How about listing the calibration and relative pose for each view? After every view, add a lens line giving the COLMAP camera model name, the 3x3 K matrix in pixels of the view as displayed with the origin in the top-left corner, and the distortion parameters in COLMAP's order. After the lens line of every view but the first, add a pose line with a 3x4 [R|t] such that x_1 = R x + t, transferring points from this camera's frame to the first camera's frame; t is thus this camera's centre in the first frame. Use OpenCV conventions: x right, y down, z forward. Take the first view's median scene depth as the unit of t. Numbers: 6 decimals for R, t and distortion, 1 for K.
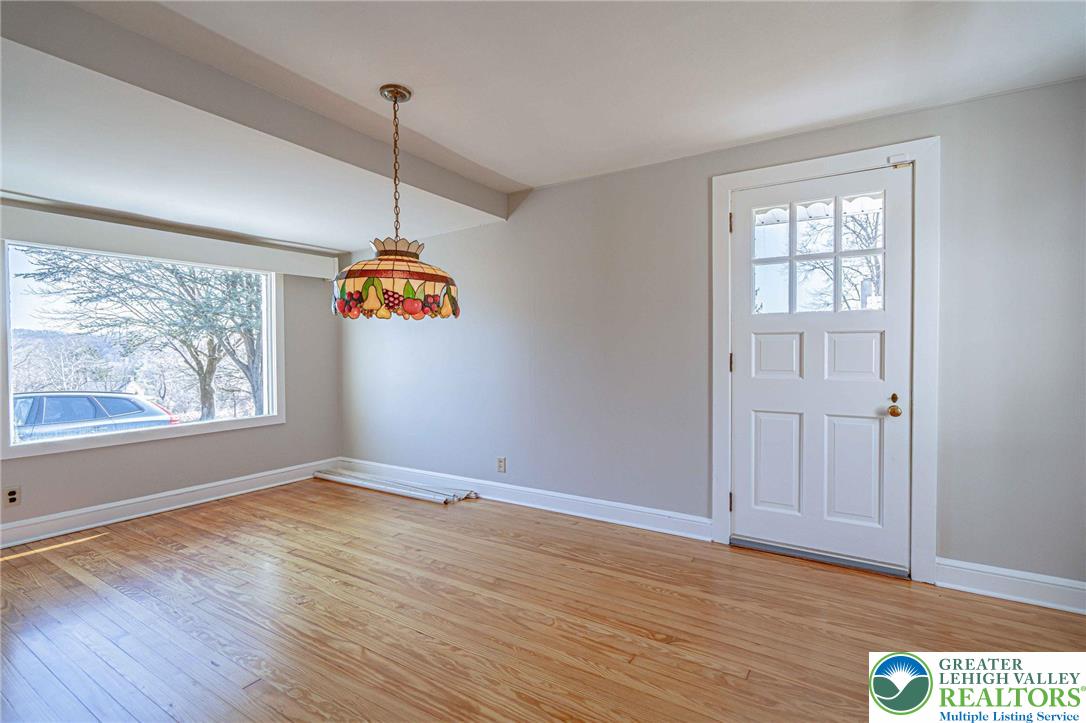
lens RADIAL K [[482.1, 0, 538.3], [0, 482.1, 354.6], [0, 0, 1]] dist [-0.003950, -0.000050]
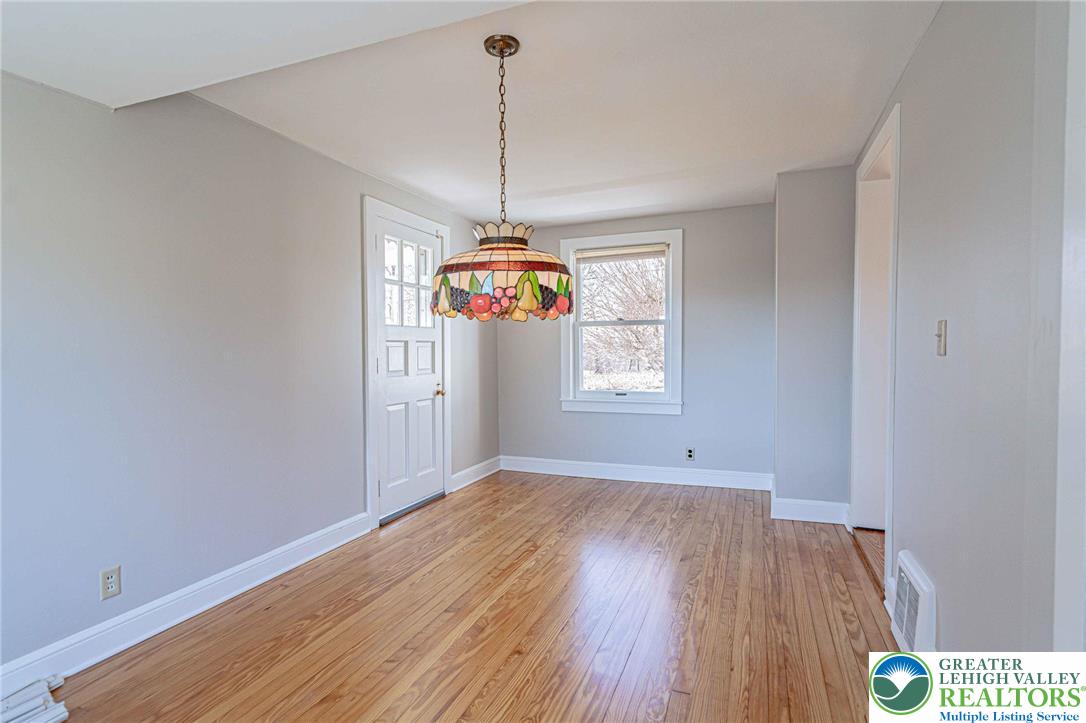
lens RADIAL K [[601.0, 0, 505.4], [0, 601.0, 360.4], [0, 0, 1]] dist [0.001063, 0.000840]
pose [[-0.152556, -0.013295, 0.988205, -1.214008], [0.023713, 0.999572, 0.017108, -0.015571], [-0.988010, 0.026043, -0.152176, 1.064953]]
